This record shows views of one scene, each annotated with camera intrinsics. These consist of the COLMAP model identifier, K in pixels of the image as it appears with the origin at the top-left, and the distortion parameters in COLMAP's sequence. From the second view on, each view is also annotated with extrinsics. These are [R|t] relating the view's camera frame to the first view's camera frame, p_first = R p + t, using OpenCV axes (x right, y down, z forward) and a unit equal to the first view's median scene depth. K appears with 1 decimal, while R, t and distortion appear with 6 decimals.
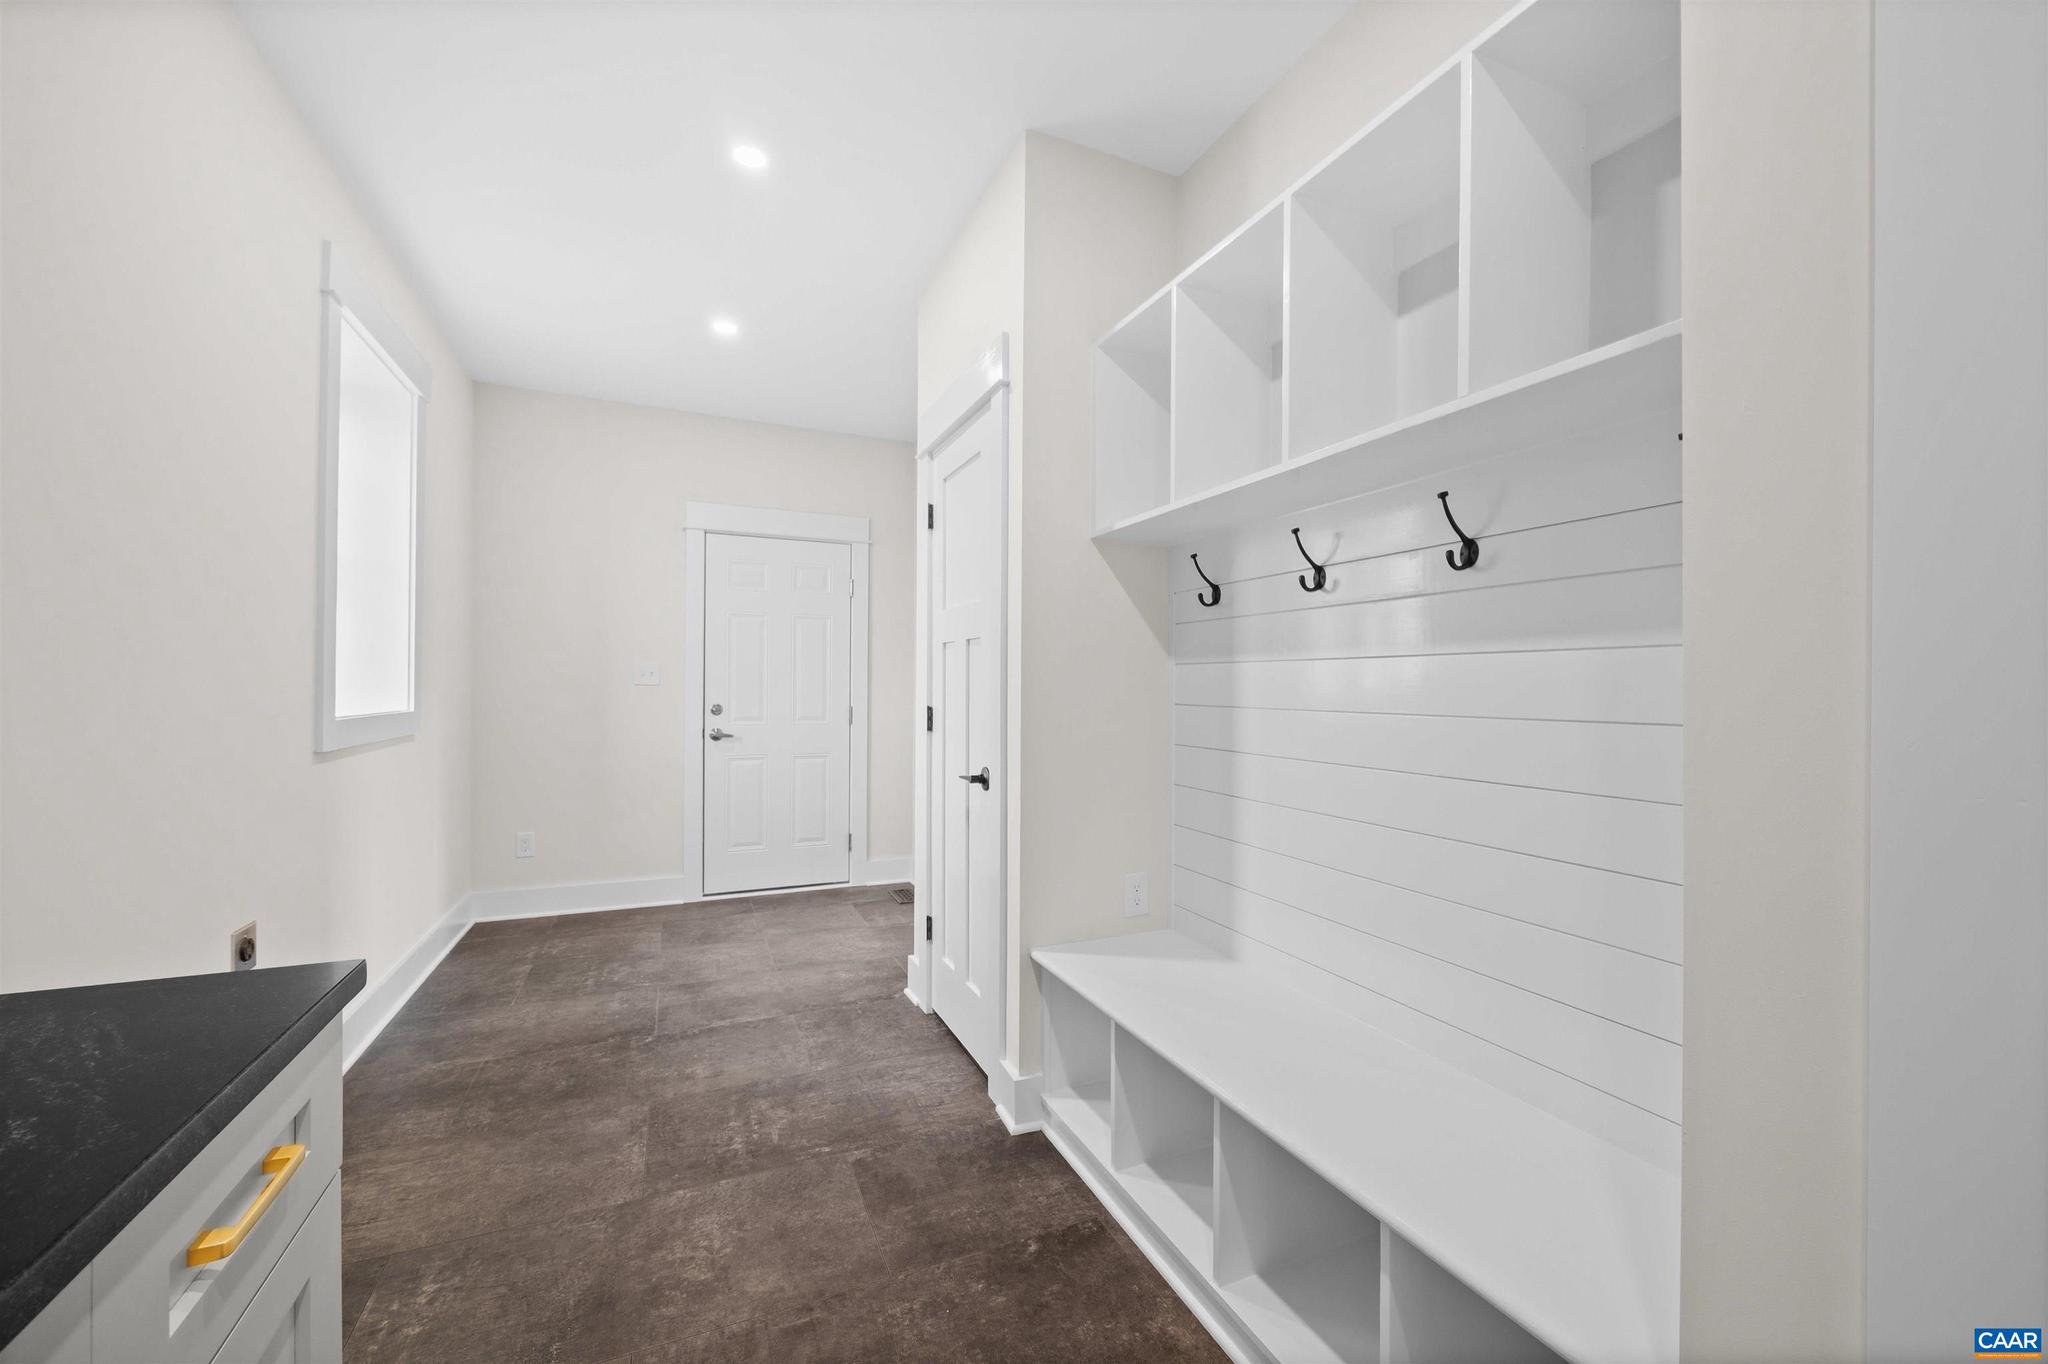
lens RADIAL K [[798.7, 0, 1024.1], [0, 798.7, 697.1], [0, 0, 1]] dist [-0.000899, 0.000037]
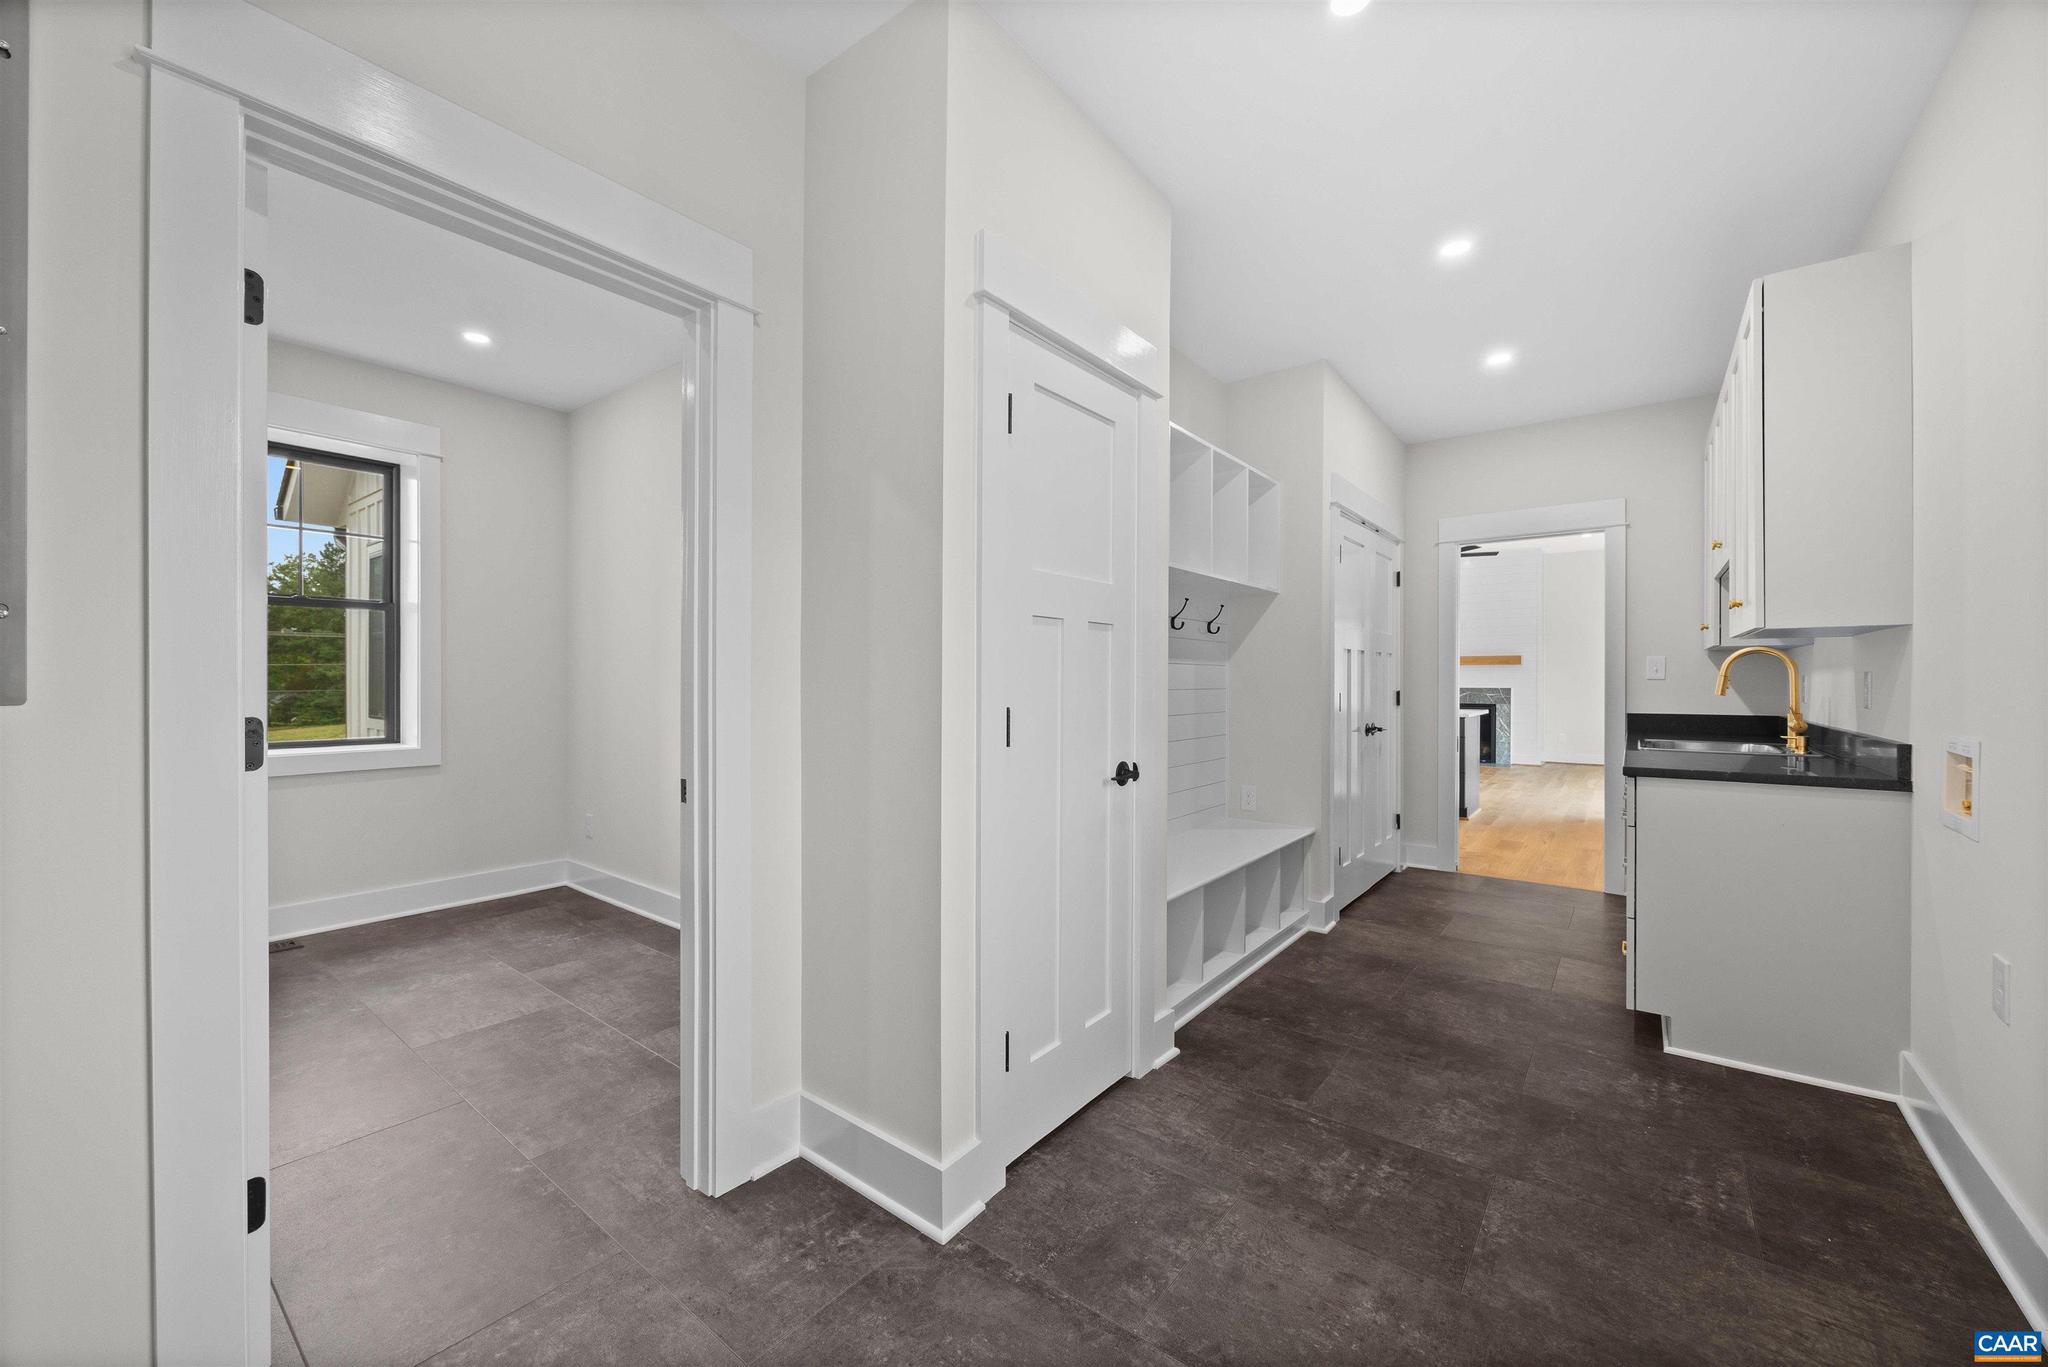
lens RADIAL K [[786.1, 0, 1024.0], [0, 786.1, 683.5], [0, 0, 1]] dist [0.000231, 0.000220]
pose [[-0.472977, -0.011445, 0.881000, -0.896379], [0.007491, 0.999827, 0.017011, -0.030013], [-0.881043, 0.014646, -0.472810, 1.670943]]
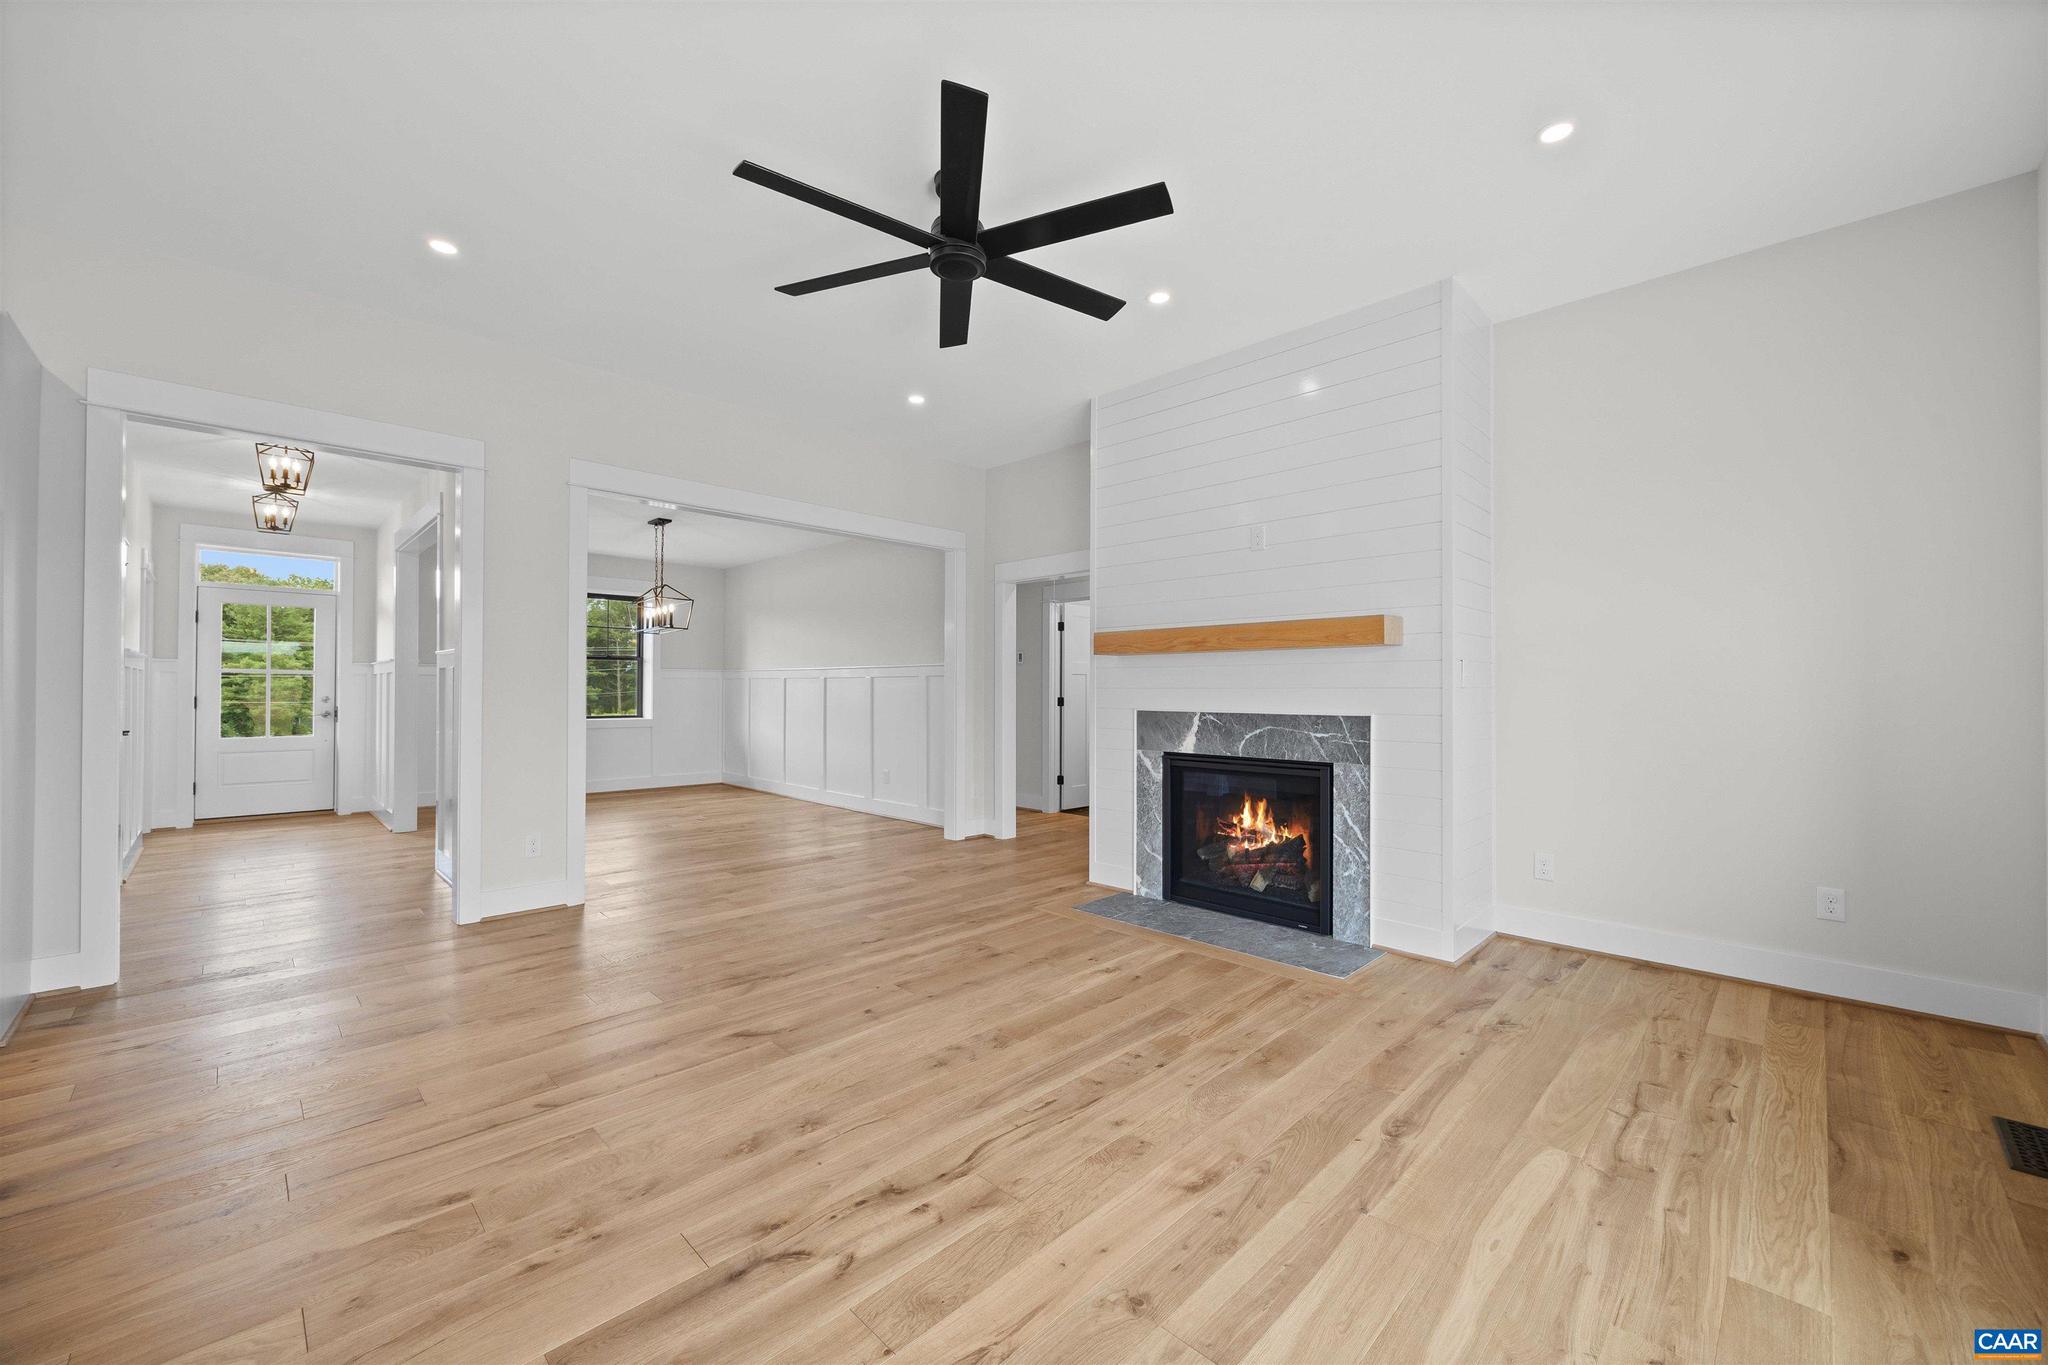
lens RADIAL K [[797.0, 0, 1032.9], [0, 797.0, 688.1], [0, 0, 1]] dist [-0.011206, -0.000224]
pose [[-0.372702, -0.005242, 0.927936, 0.750381], [0.004480, 0.999962, 0.007448, 0.030792], [-0.927940, 0.006933, -0.372665, -2.137226]]
